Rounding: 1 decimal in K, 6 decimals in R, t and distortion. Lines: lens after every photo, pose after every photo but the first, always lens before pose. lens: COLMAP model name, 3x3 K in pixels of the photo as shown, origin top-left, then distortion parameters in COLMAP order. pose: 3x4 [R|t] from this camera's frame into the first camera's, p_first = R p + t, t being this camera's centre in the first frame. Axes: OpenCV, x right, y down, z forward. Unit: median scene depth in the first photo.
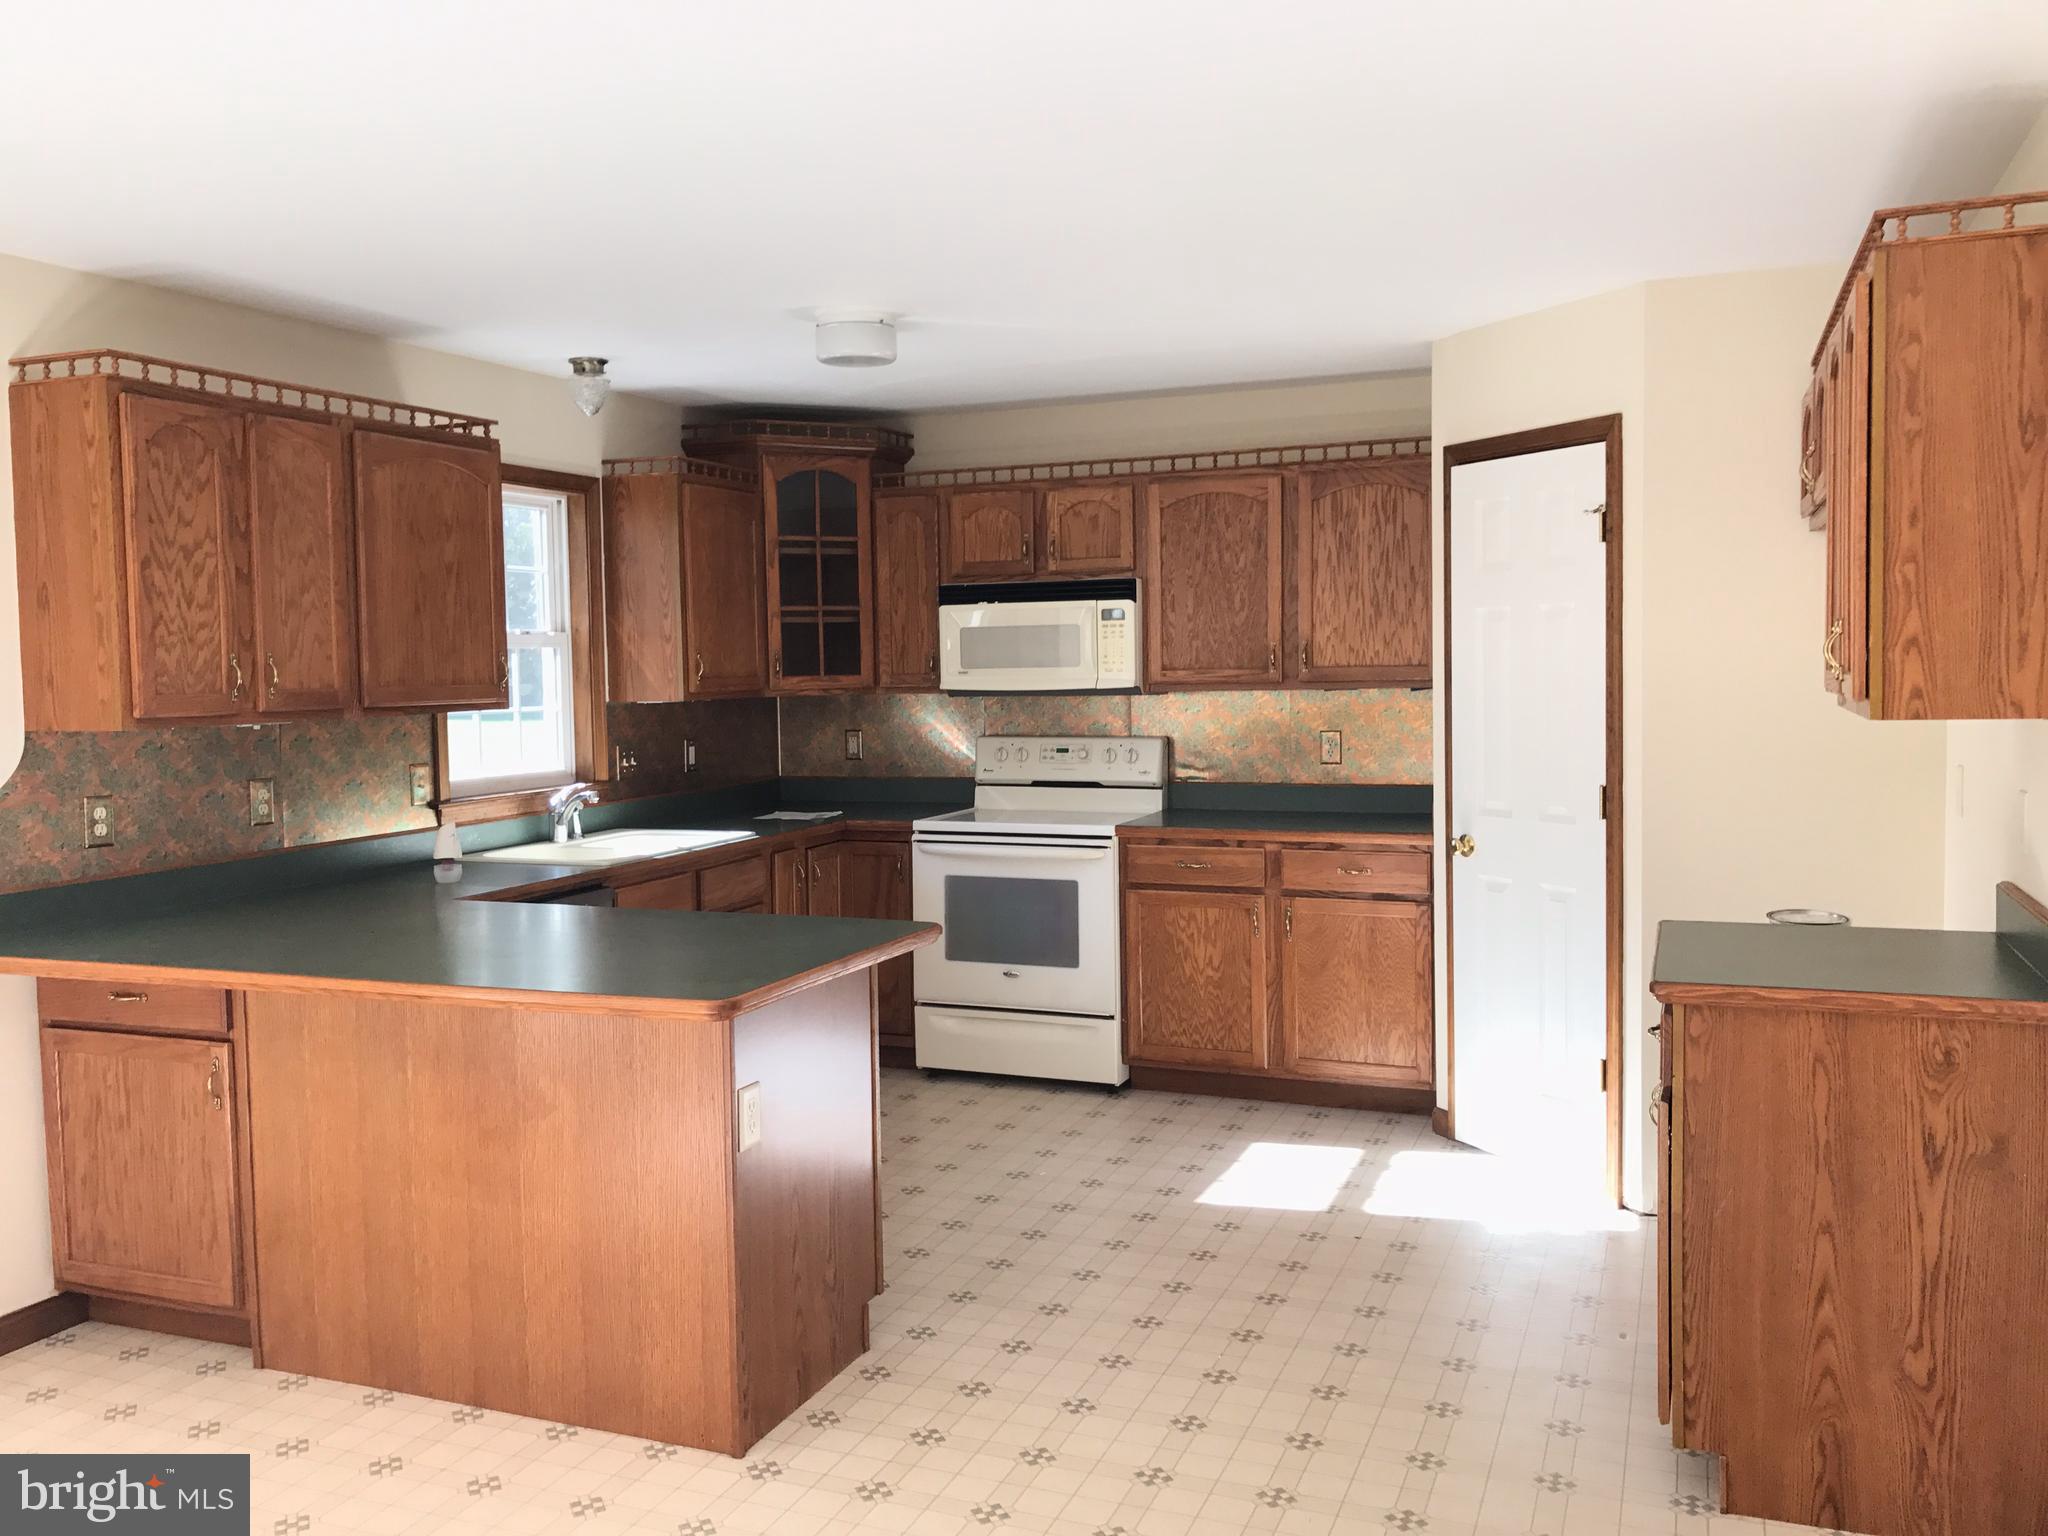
lens RADIAL K [[1668.6, 0, 1024.0], [0, 1668.6, 768.0], [0, 0, 1]] dist [0.003580, -0.034317]
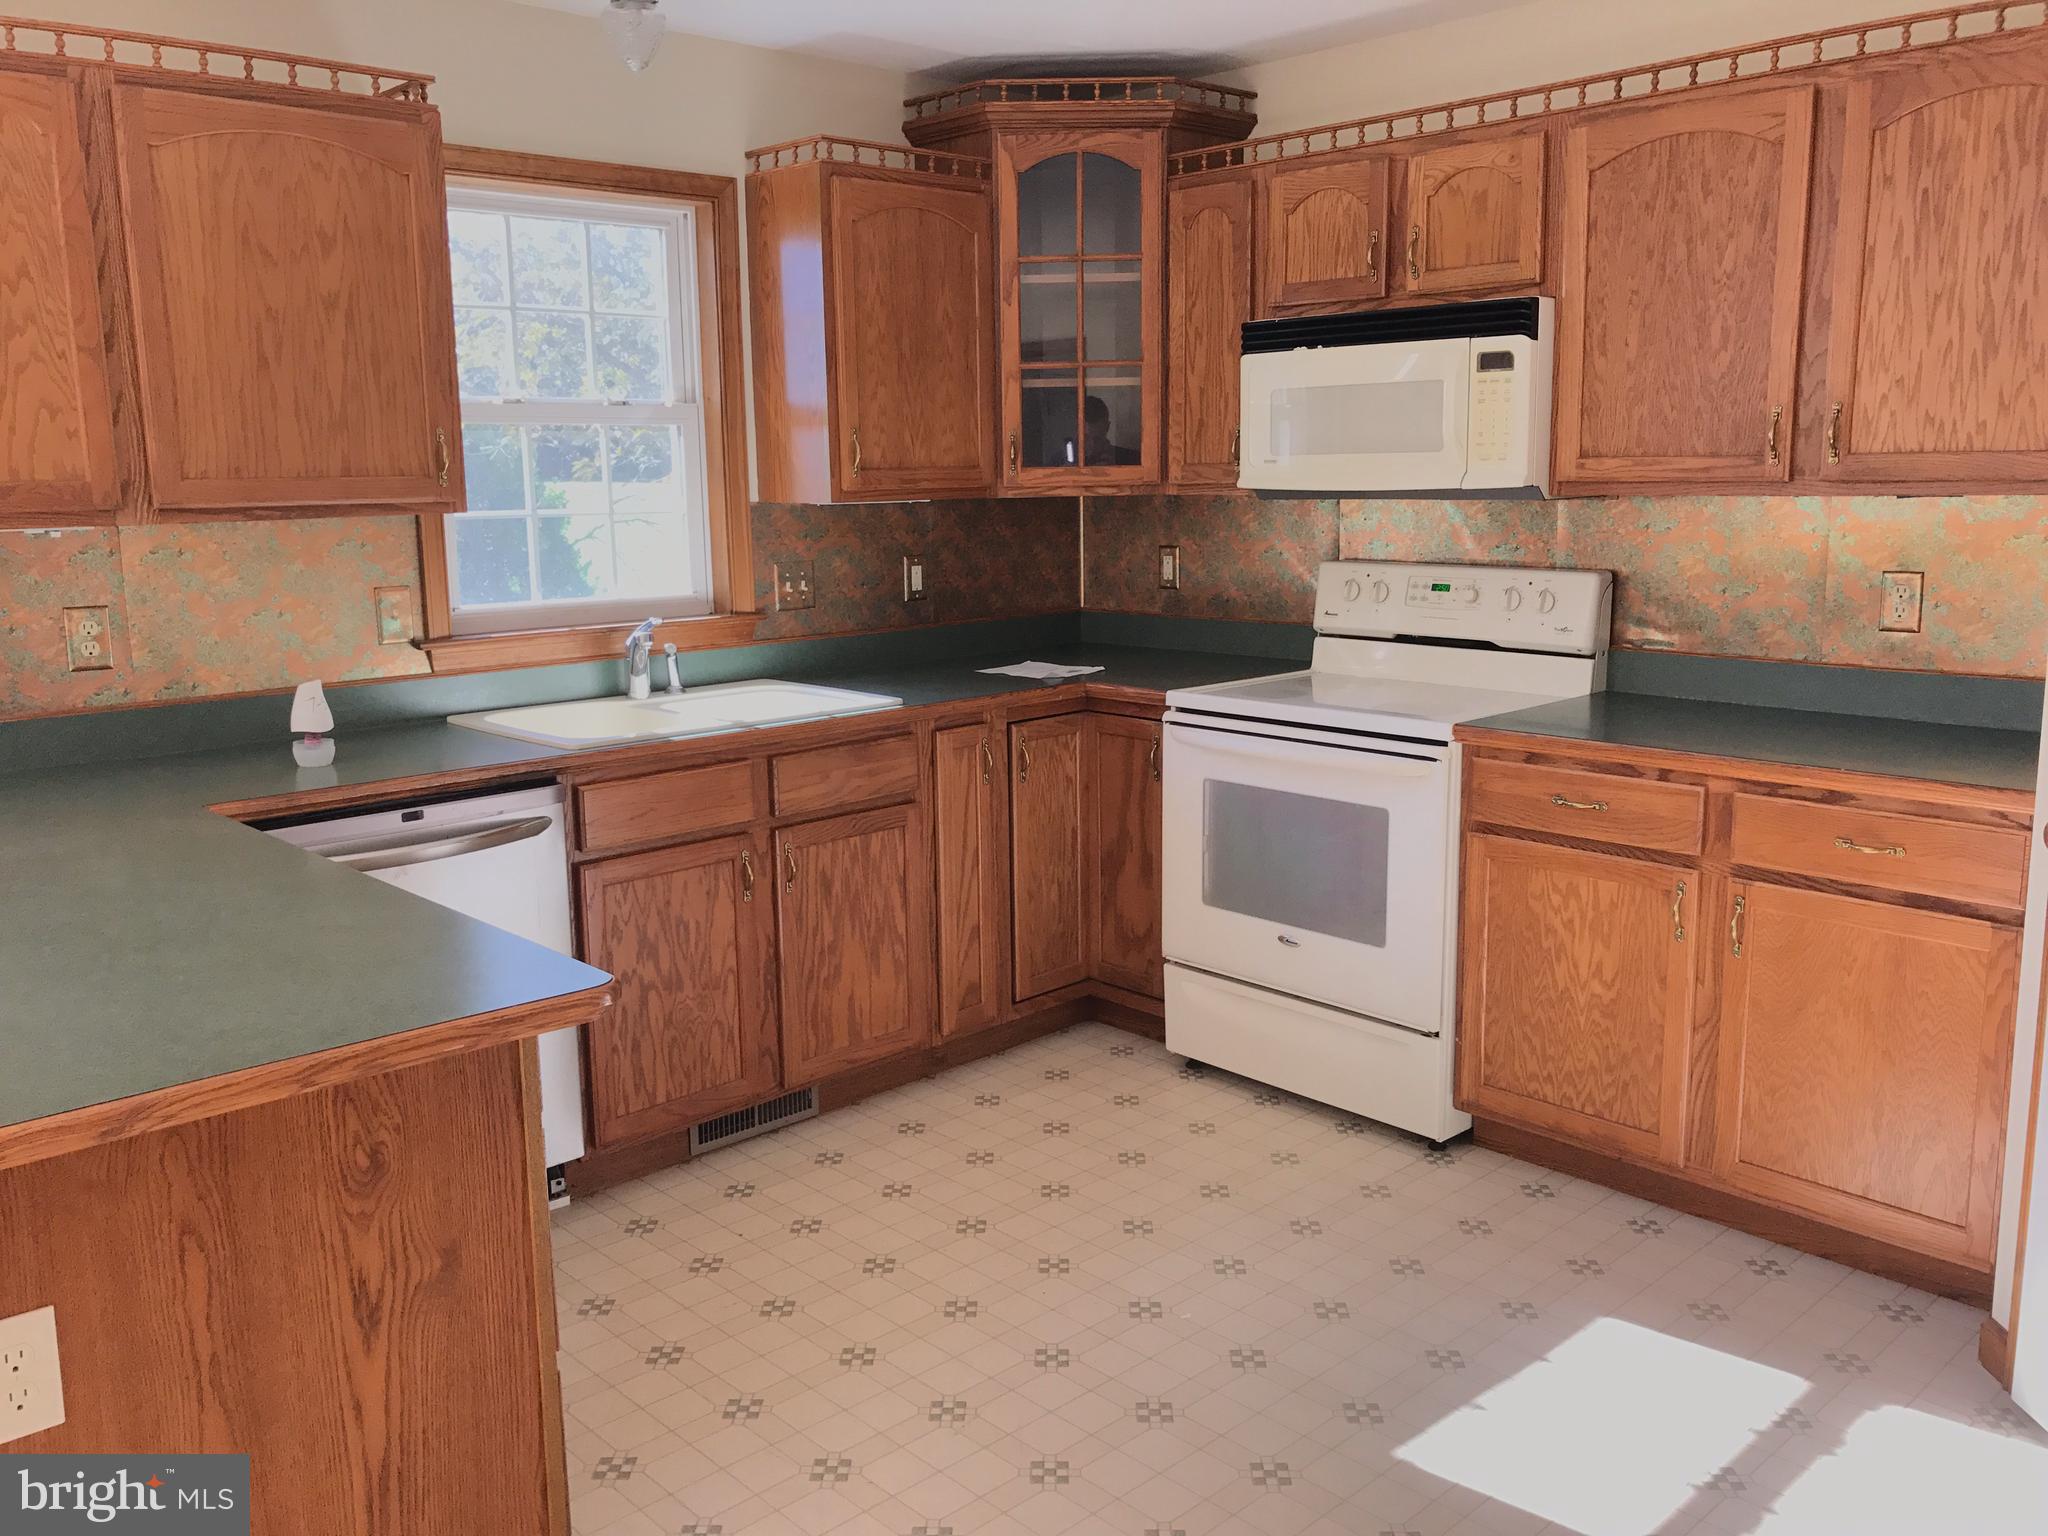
lens RADIAL K [[1668.6, 0, 1024.0], [0, 1668.6, 768.0], [0, 0, 1]] dist [0.003580, -0.034317]
pose [[0.905673, 0.079427, -0.416471, 0.163091], [-0.028300, 0.991430, 0.127536, -0.021042], [0.423032, -0.103720, 0.900159, 0.394222]]
